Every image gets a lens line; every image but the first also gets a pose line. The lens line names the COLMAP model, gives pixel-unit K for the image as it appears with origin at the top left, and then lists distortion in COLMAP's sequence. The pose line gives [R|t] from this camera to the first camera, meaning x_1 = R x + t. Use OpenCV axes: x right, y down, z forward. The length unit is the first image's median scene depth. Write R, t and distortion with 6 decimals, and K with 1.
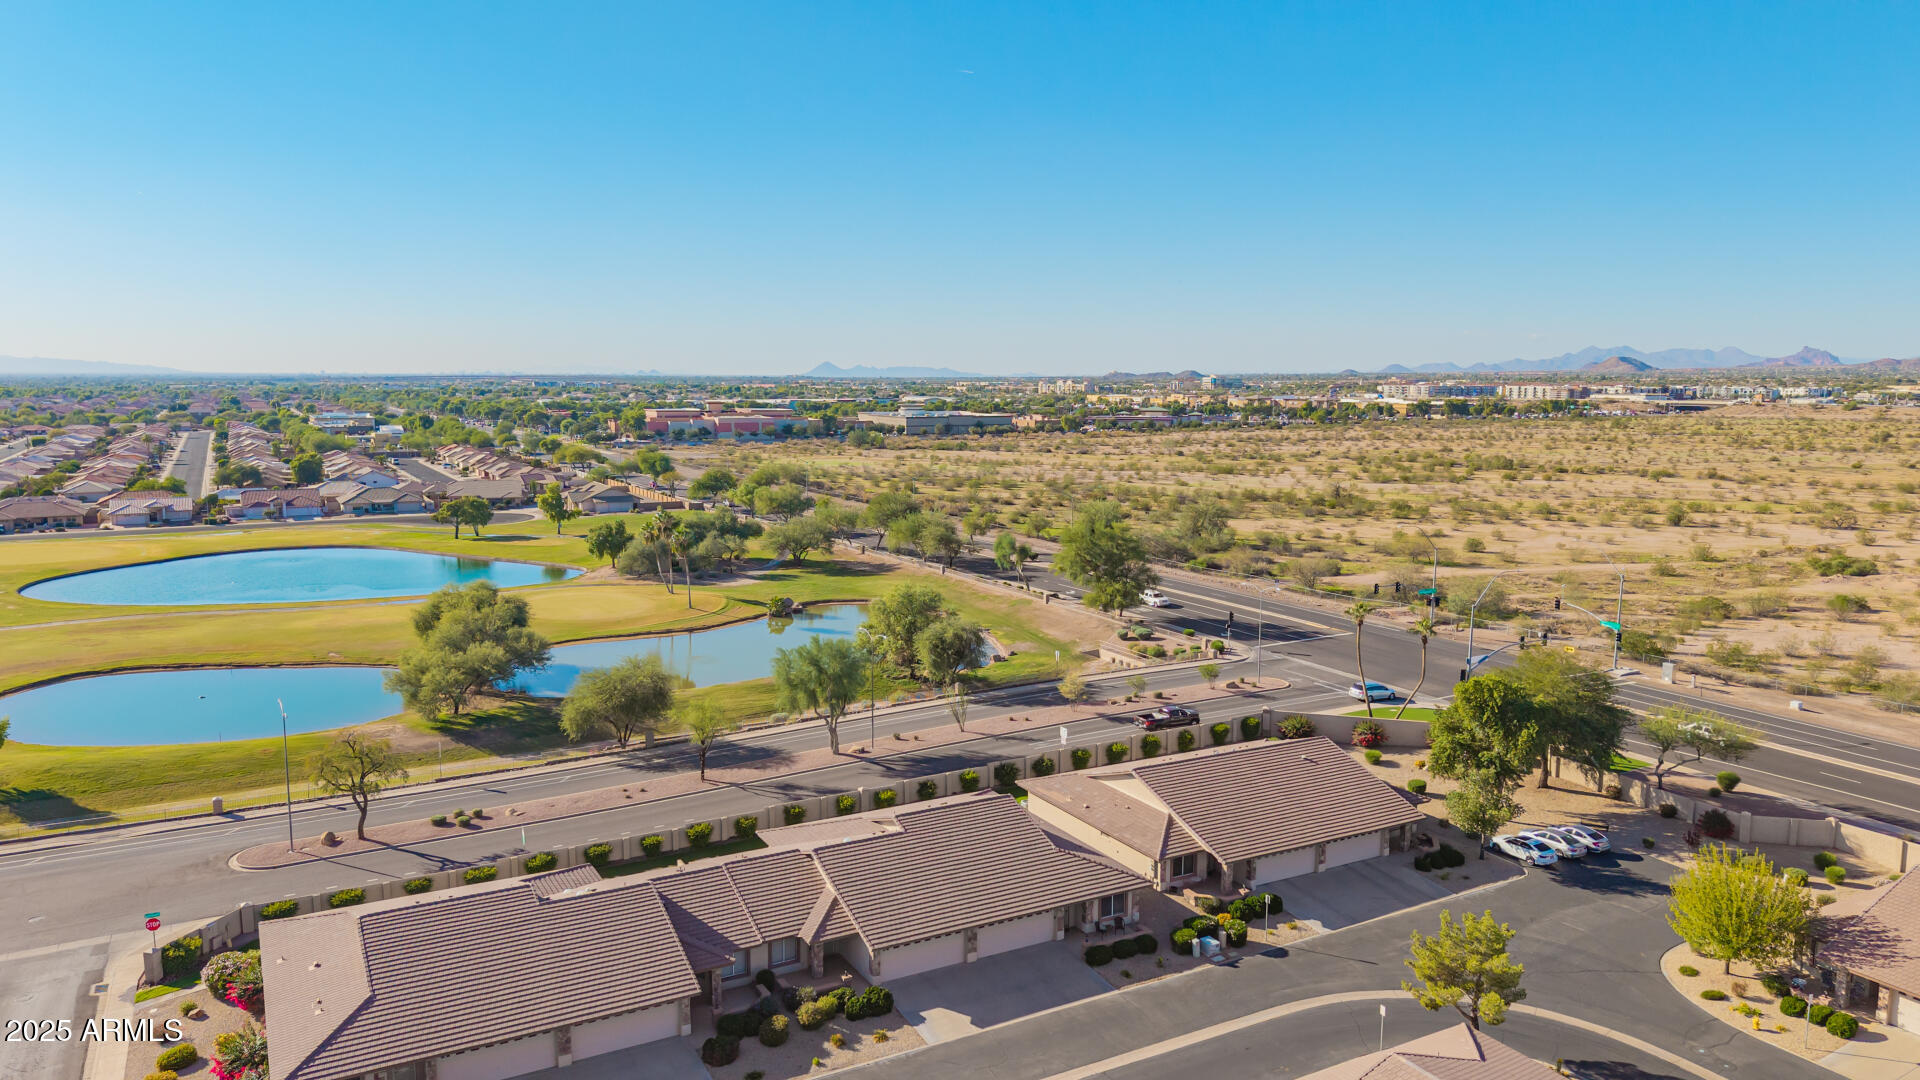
lens RADIAL K [[1309.6, 0, 960.0], [0, 1309.6, 540.0], [0, 0, 1]] dist [0.090924, -0.115414]
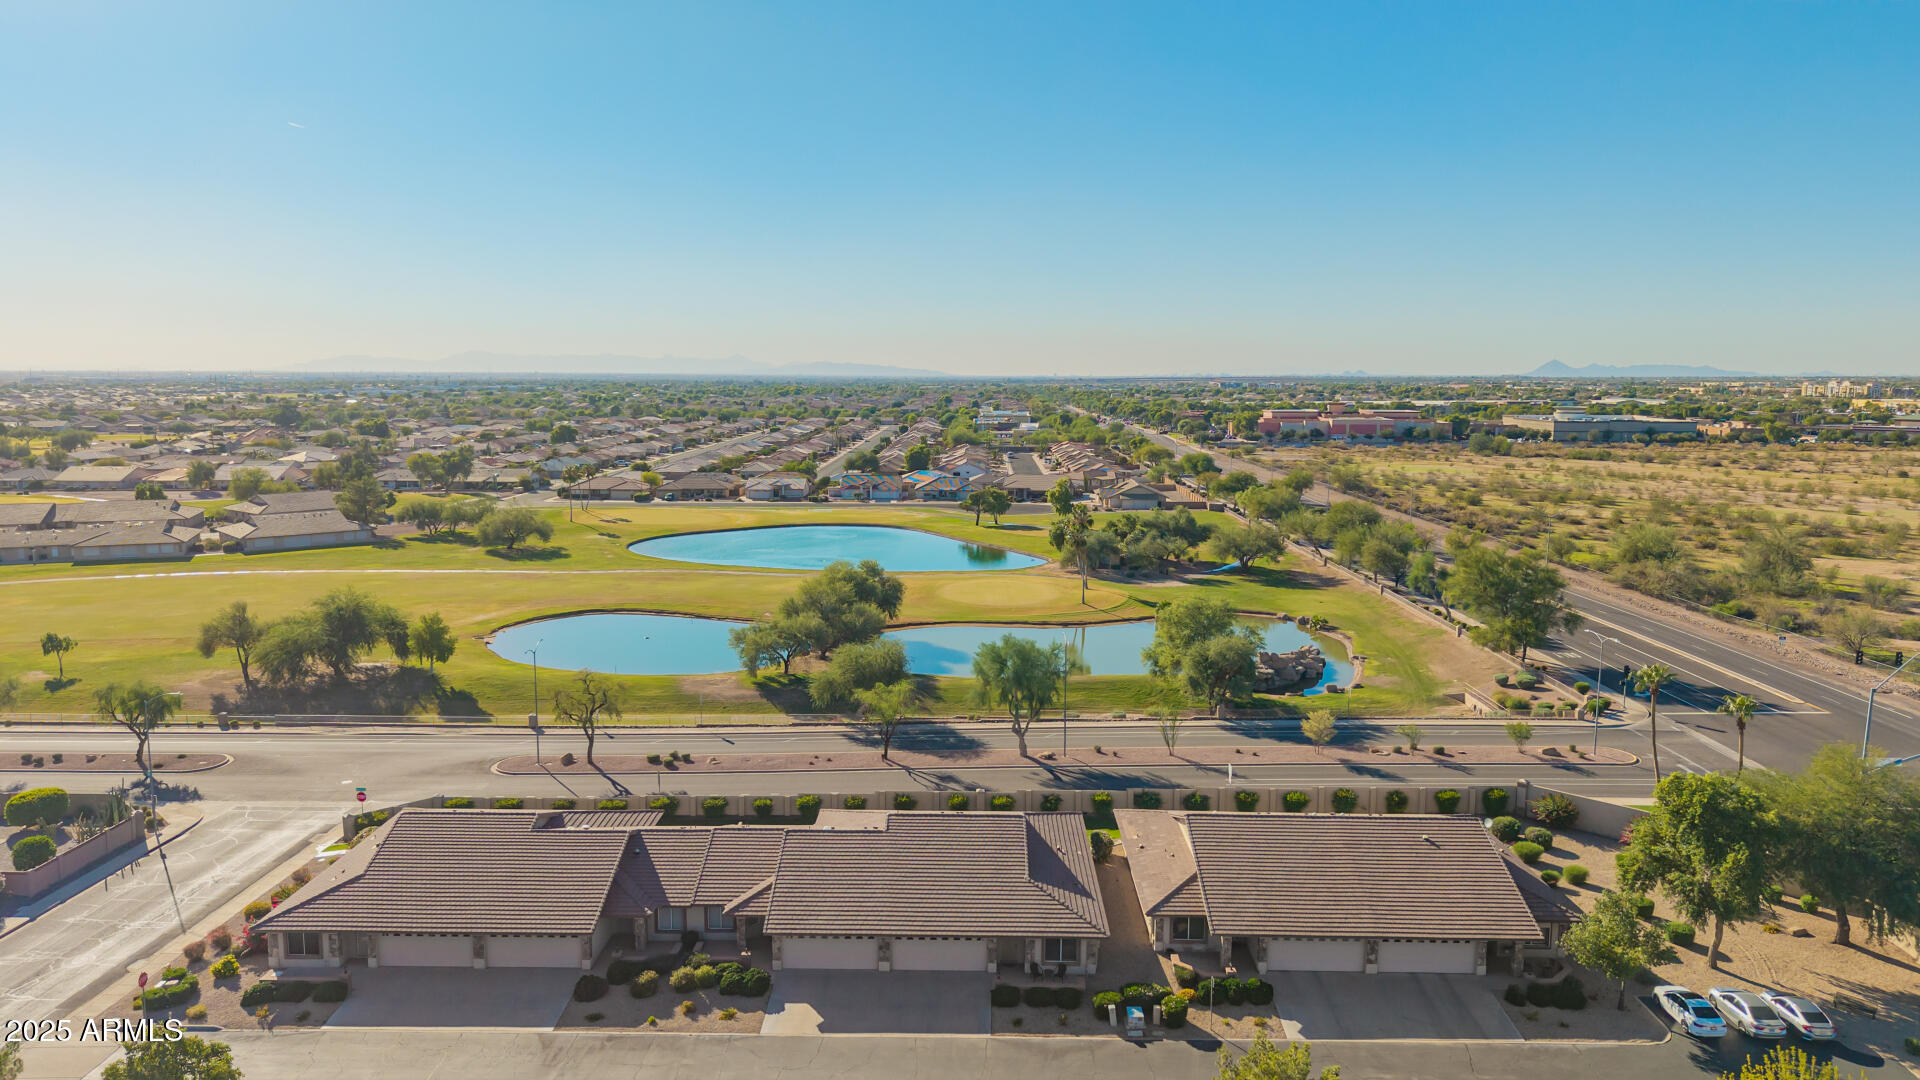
lens RADIAL K [[1309.6, 0, 960.0], [0, 1309.6, 540.0], [0, 0, 1]] dist [0.090924, -0.115414]
pose [[0.860413, 0.064661, -0.505479, 0.341764], [-0.064986, 0.997741, 0.017014, -0.013392], [0.505437, 0.018210, 0.862671, 0.111520]]
